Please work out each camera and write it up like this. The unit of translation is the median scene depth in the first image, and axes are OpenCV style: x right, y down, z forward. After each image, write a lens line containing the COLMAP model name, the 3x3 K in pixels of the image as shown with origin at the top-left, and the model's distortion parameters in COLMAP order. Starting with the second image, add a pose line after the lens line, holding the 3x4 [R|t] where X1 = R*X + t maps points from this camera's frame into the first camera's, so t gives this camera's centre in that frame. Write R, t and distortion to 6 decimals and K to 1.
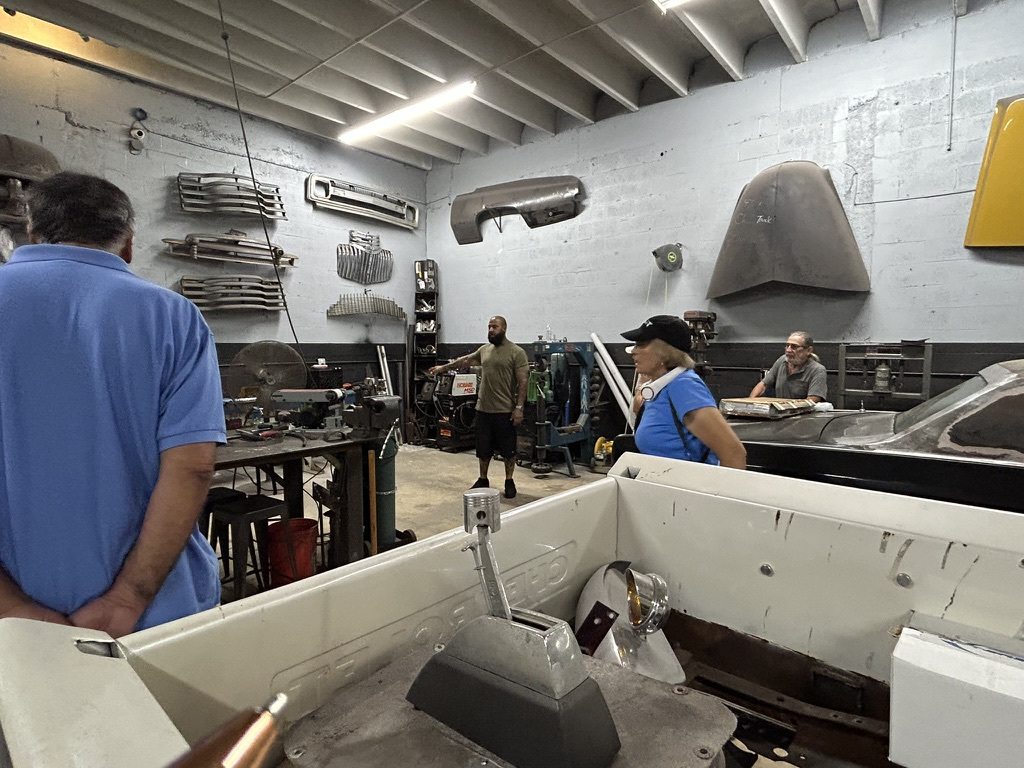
lens RADIAL K [[566.9, 0, 516.6], [0, 566.9, 374.0], [0, 0, 1]] dist [0.001866, 0.005152]
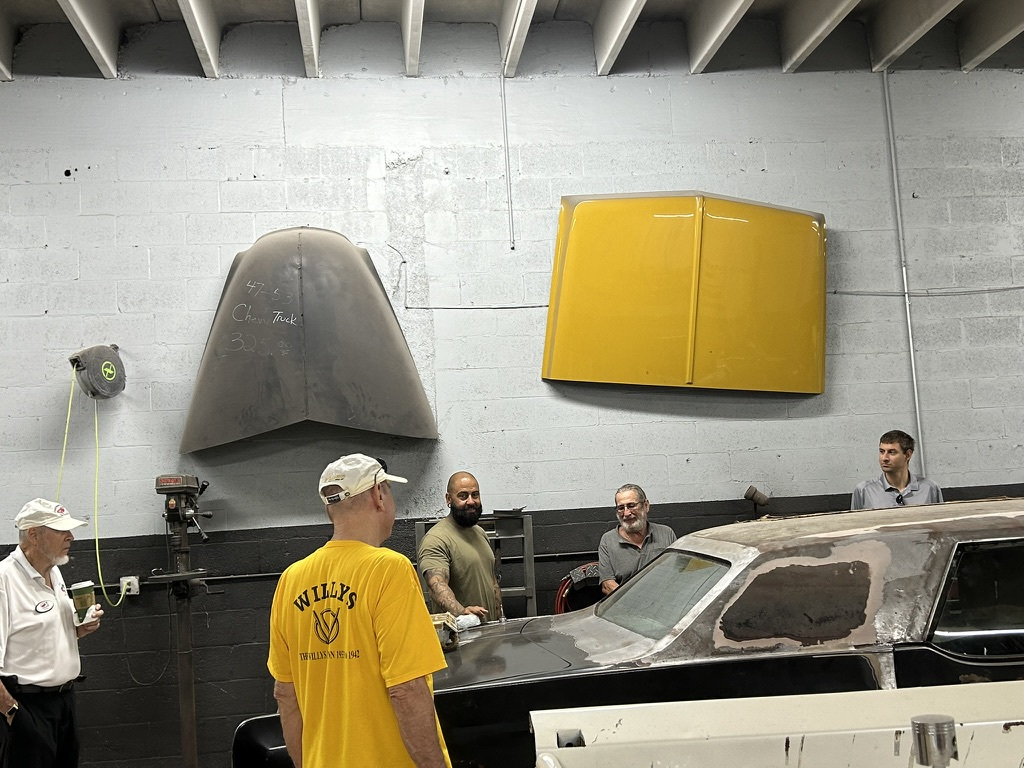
lens RADIAL K [[1165.6, 0, 515.5], [0, 1165.6, 387.5], [0, 0, 1]] dist [0.088832, 0.000000]
pose [[0.679538, 0.029610, 0.733043, -0.308998], [0.095887, 0.987030, -0.128757, -0.021376], [-0.727347, 0.157784, 0.667885, 0.021616]]
